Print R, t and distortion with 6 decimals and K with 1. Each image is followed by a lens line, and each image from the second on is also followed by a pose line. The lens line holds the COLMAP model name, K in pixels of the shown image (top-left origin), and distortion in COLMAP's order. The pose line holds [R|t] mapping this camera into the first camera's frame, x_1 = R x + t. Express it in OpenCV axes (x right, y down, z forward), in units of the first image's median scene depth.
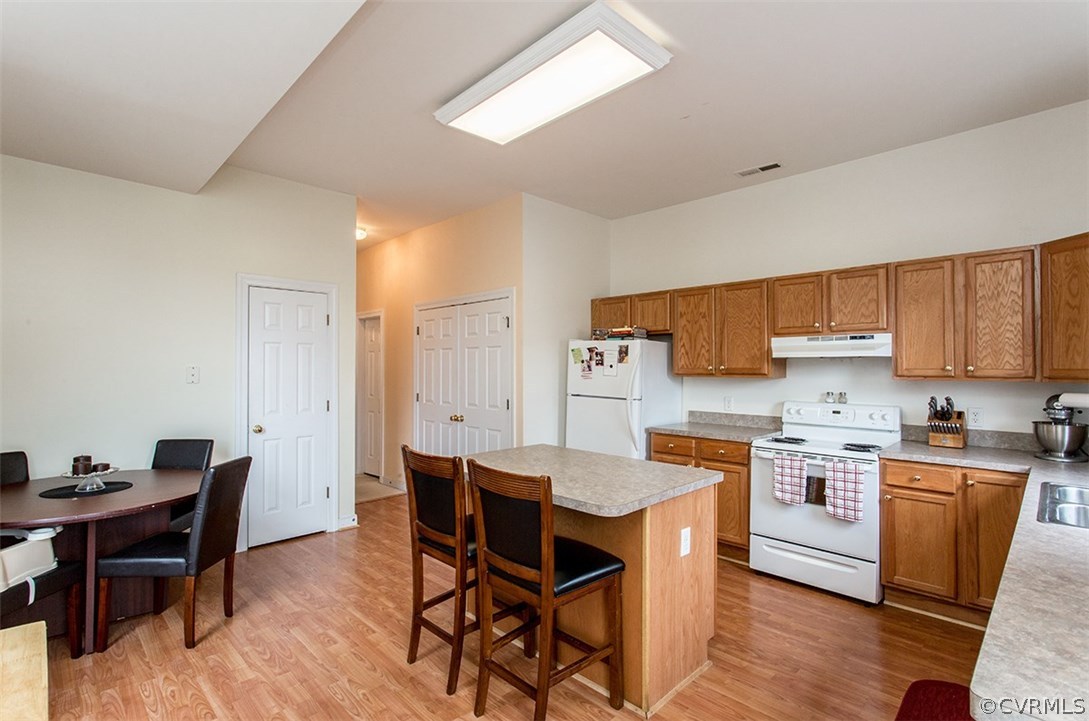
lens RADIAL K [[524.5, 0, 549.6], [0, 524.5, 363.0], [0, 0, 1]] dist [0.002310, 0.000436]
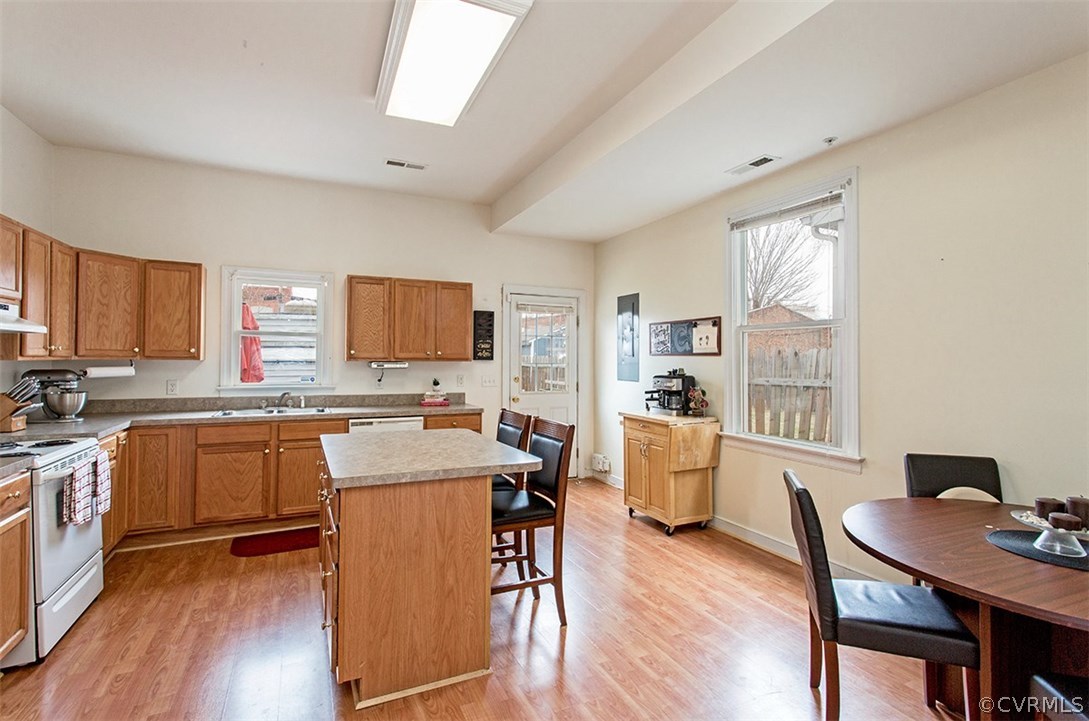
lens RADIAL K [[524.5, 0, 549.6], [0, 524.5, 363.0], [0, 0, 1]] dist [0.002310, 0.000436]
pose [[-0.943784, -0.007653, 0.330474, -0.551682], [-0.007969, 0.999968, 0.000399, 0.037037], [-0.330467, -0.002257, -0.943815, 1.896336]]
